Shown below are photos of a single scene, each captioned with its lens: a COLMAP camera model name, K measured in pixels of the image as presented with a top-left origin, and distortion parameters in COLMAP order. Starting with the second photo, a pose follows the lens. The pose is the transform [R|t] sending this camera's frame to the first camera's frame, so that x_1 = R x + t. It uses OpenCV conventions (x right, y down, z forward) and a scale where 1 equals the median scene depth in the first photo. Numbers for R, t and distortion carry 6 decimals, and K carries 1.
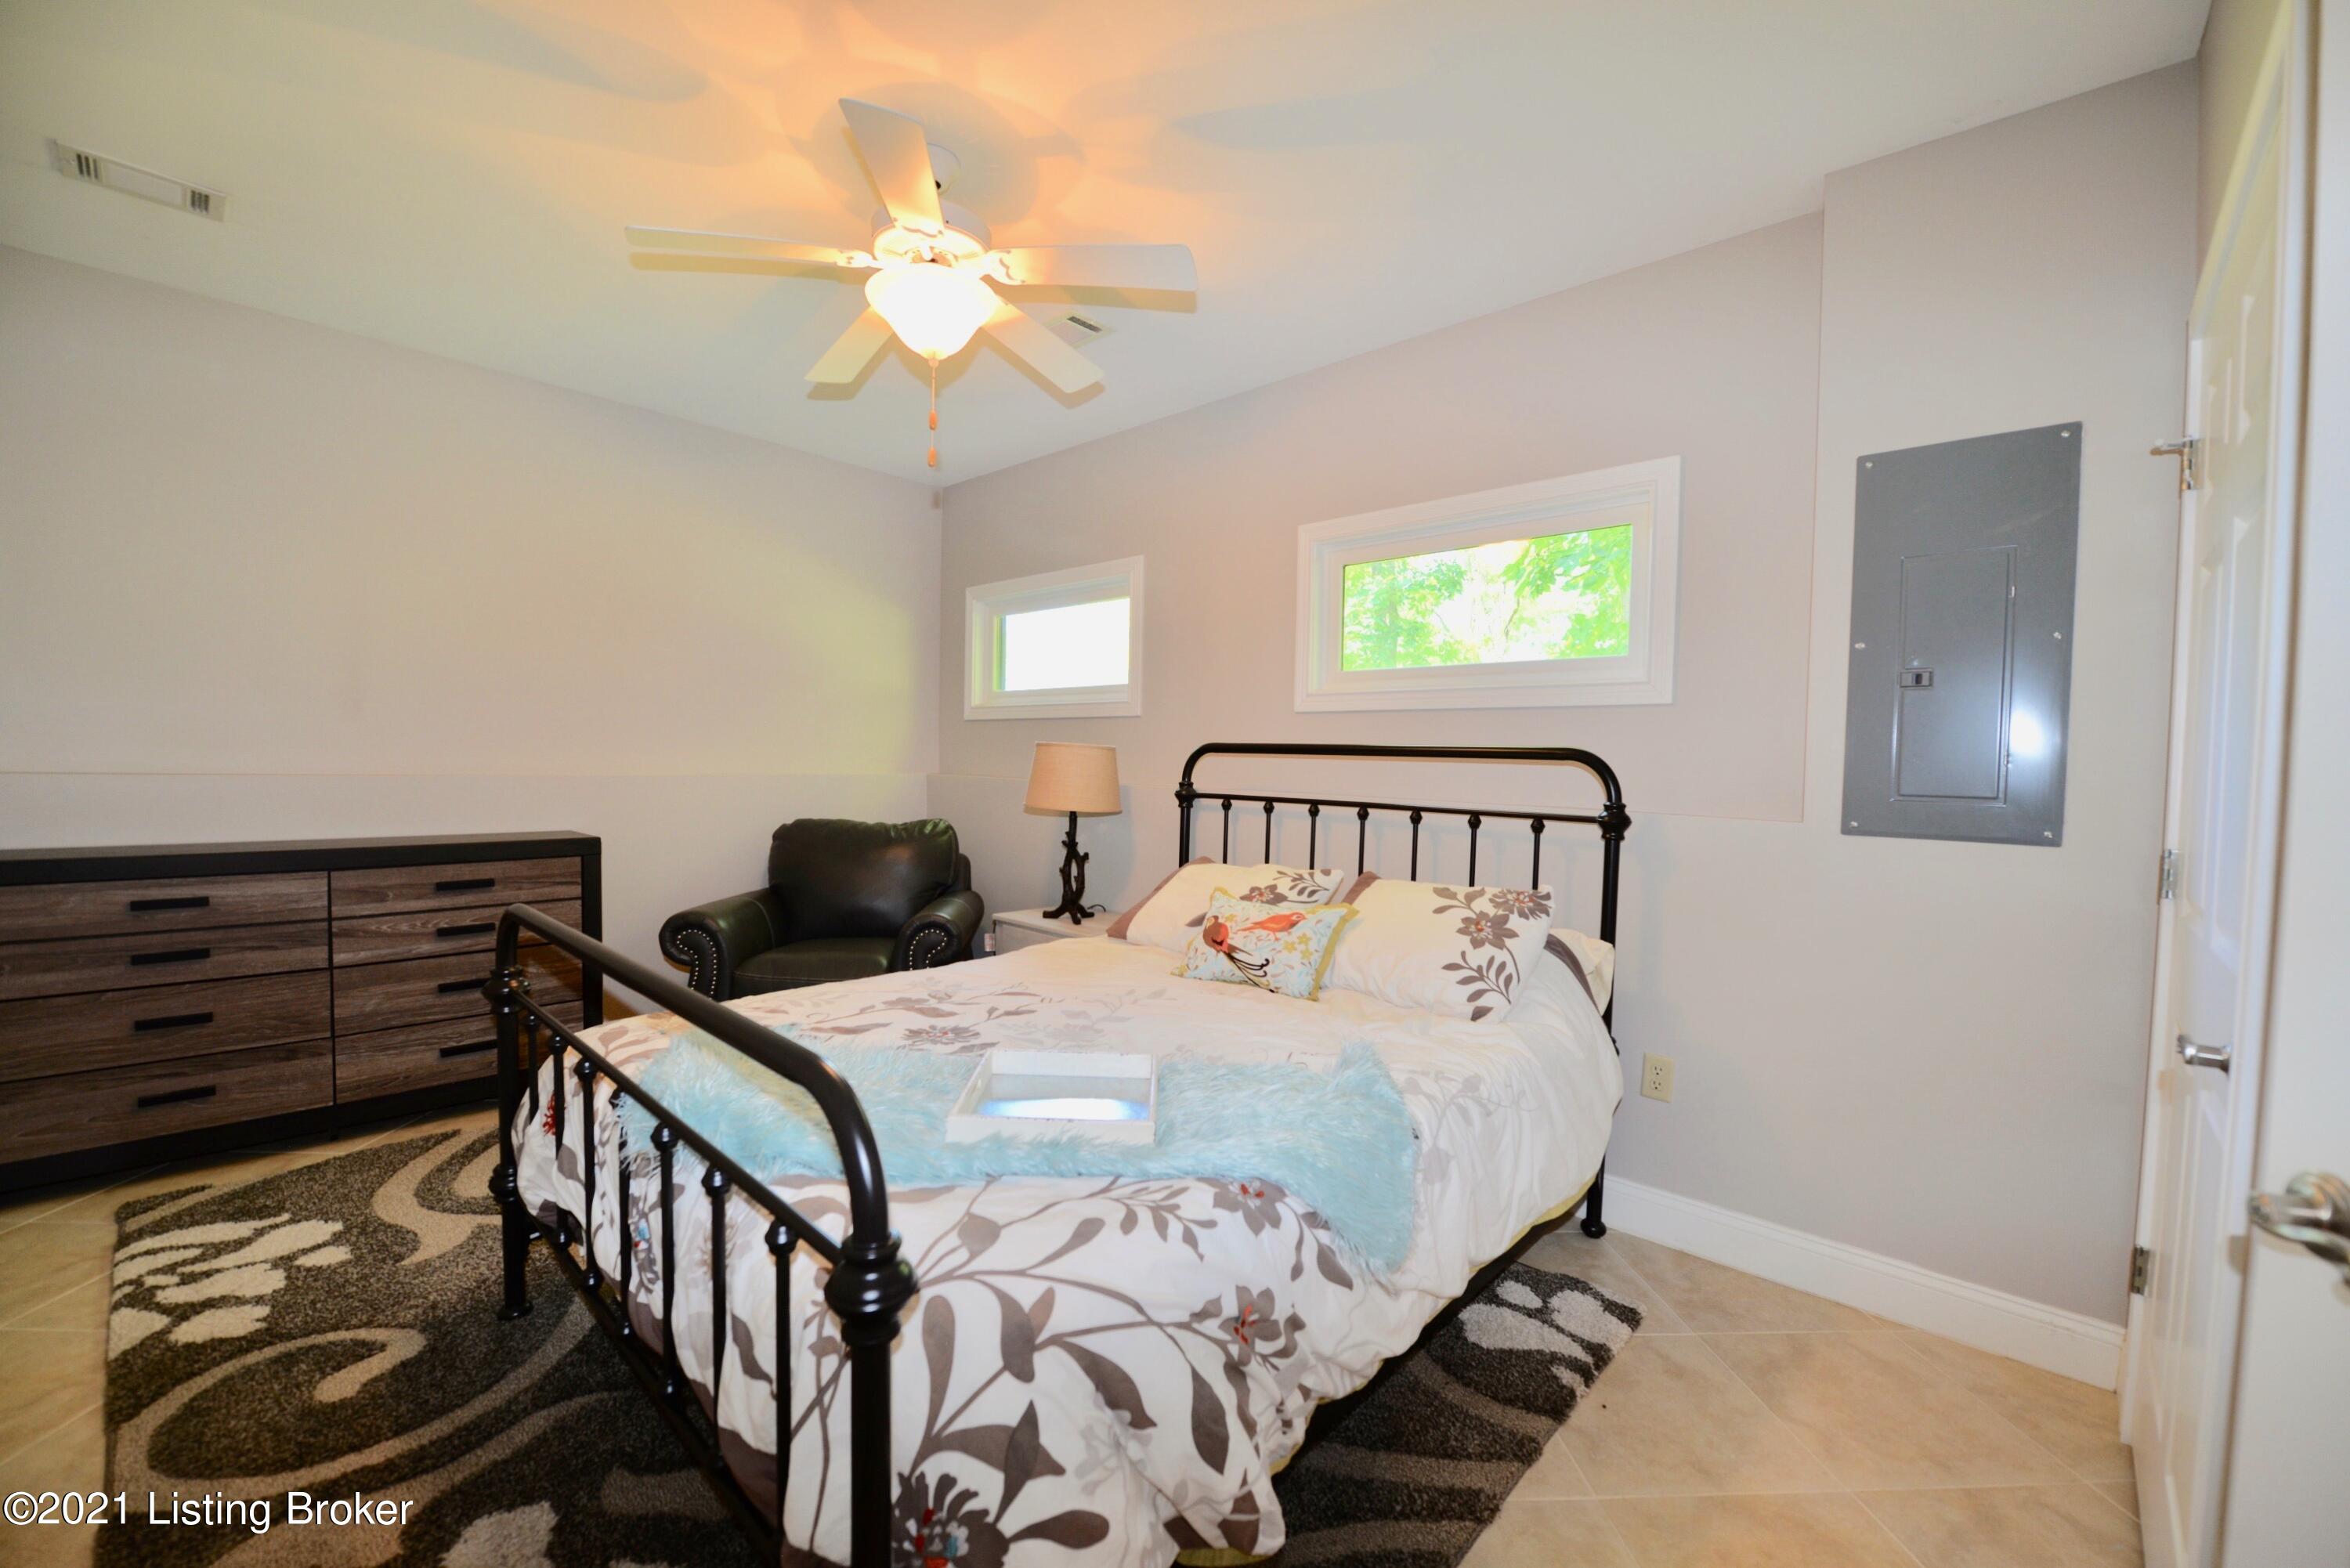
lens RADIAL K [[941.0, 0, 1183.1], [0, 941.0, 788.6], [0, 0, 1]] dist [-0.000418, -0.000070]
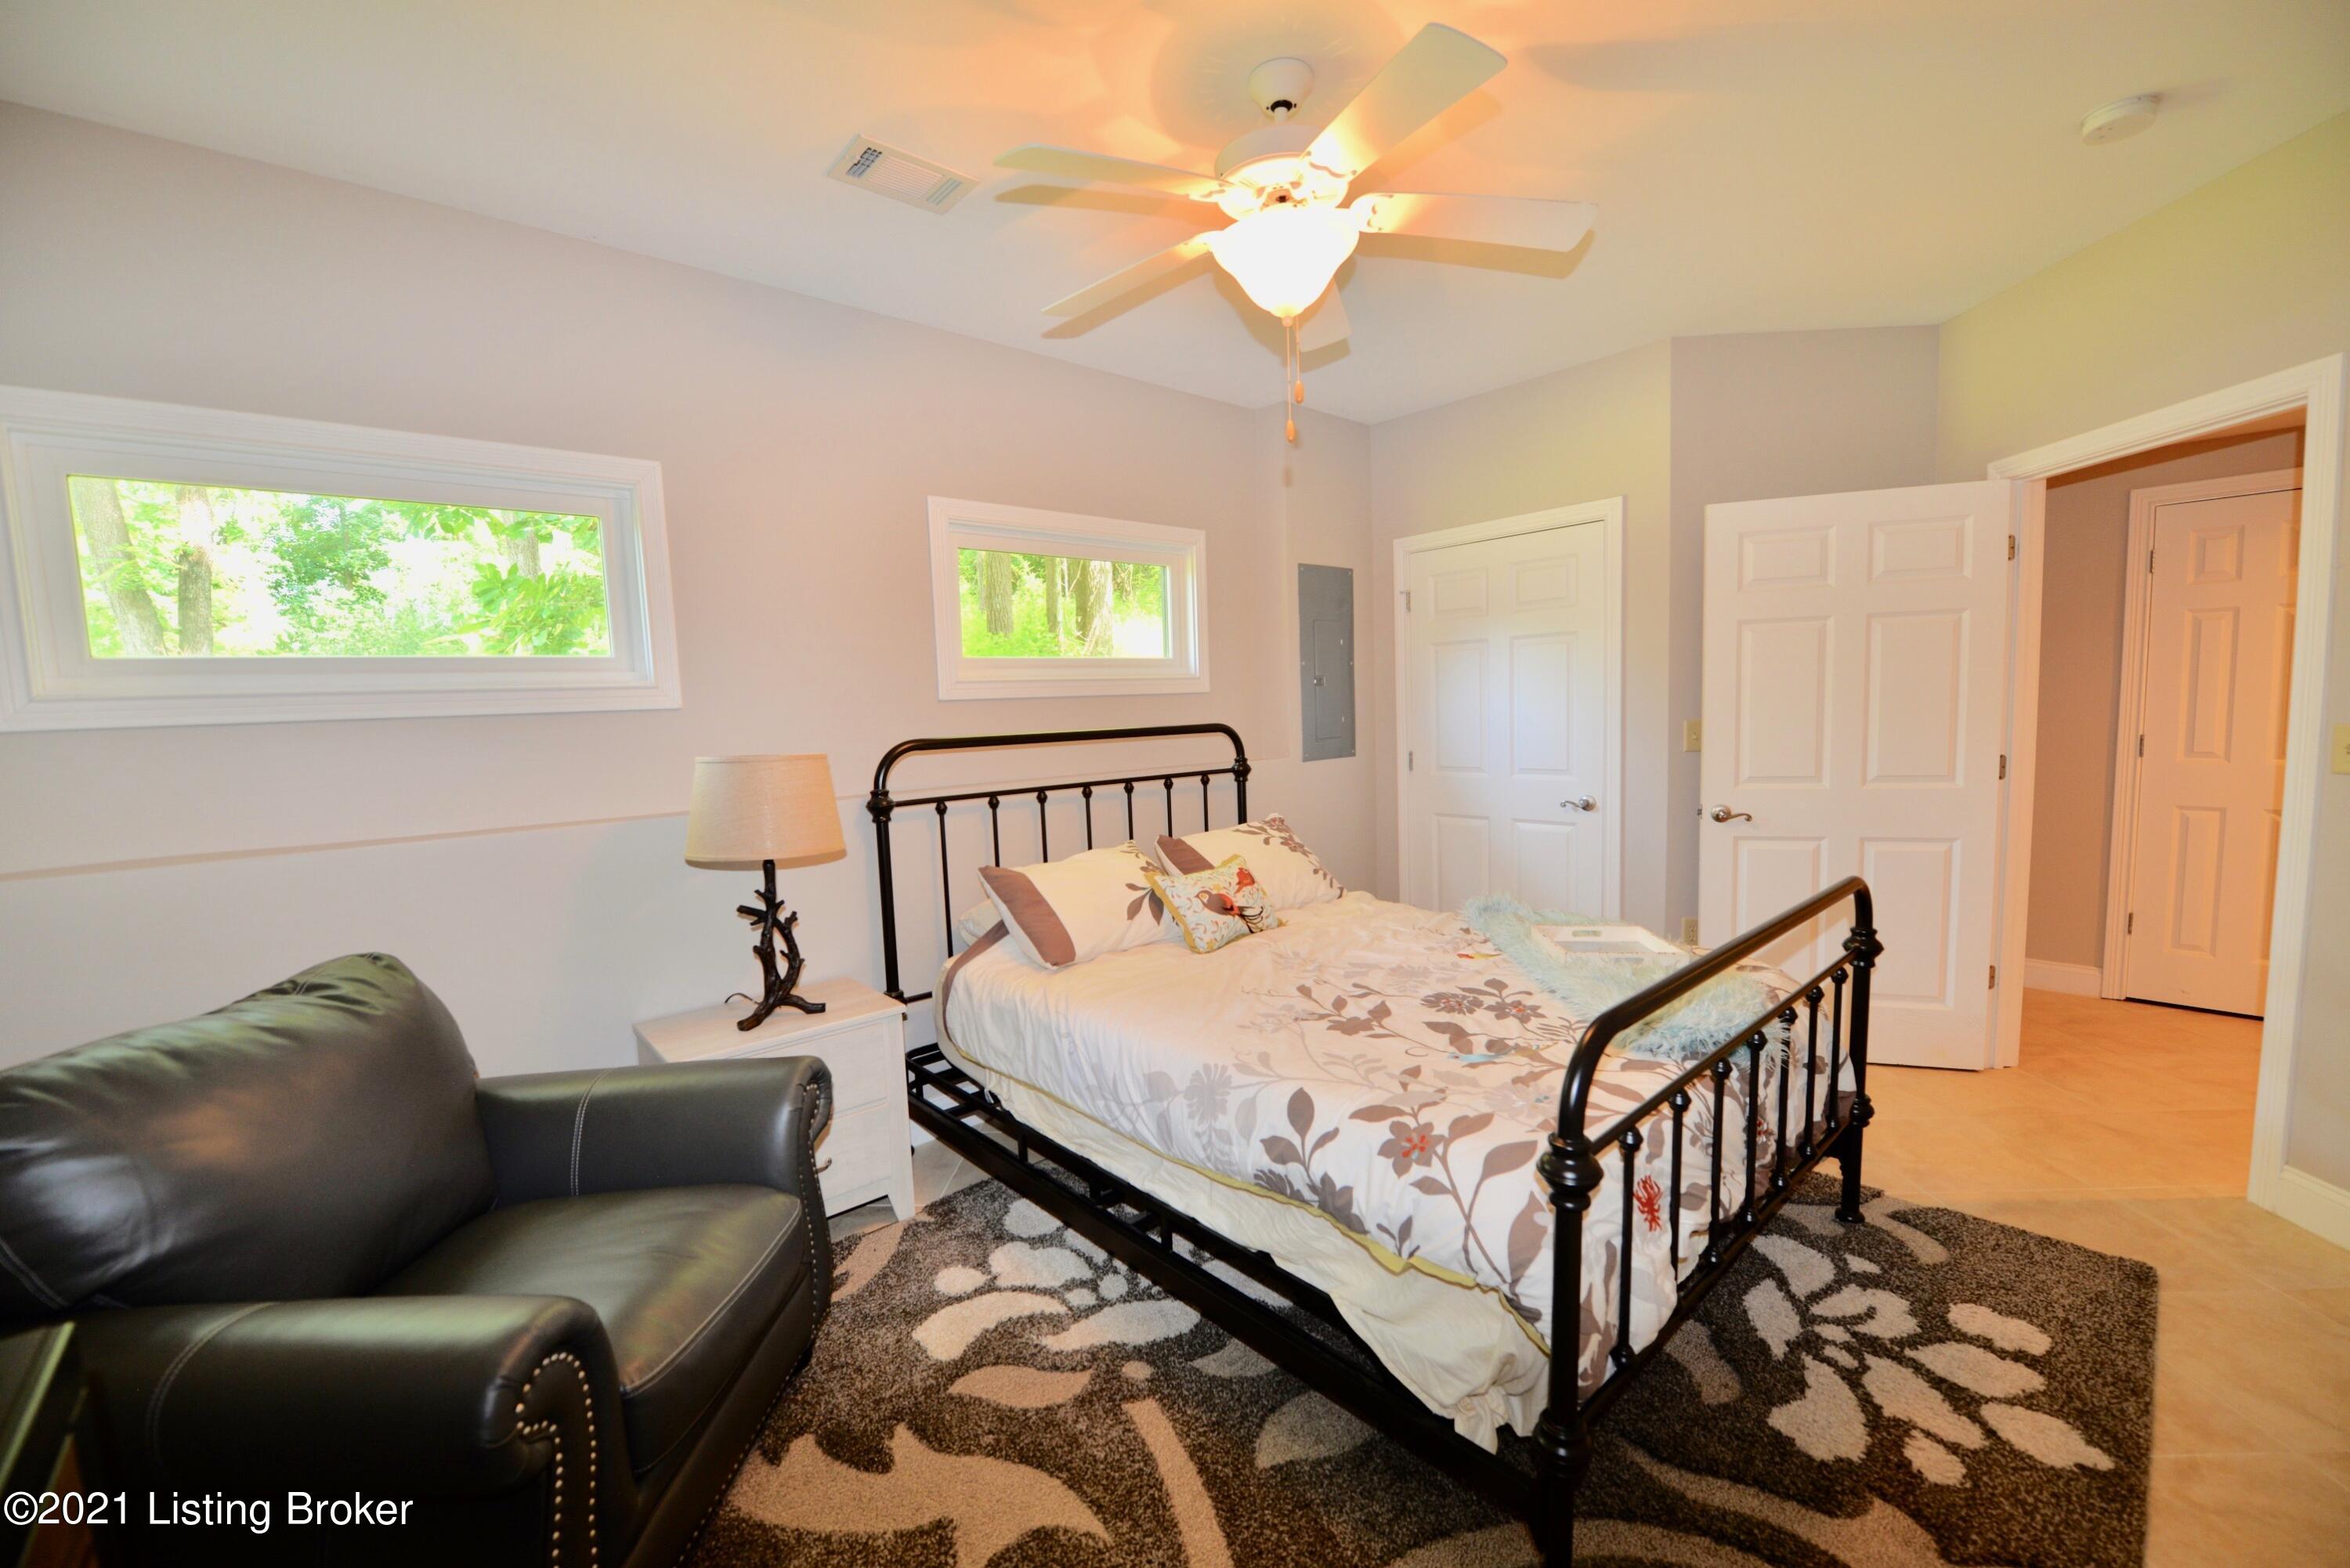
lens RADIAL K [[941.0, 0, 1183.1], [0, 941.0, 788.6], [0, 0, 1]] dist [-0.000418, -0.000070]
pose [[0.085246, -0.116995, 0.989467, -1.047957], [0.070774, 0.991285, 0.111112, -0.108320], [-0.993843, 0.060557, 0.092783, 0.913387]]
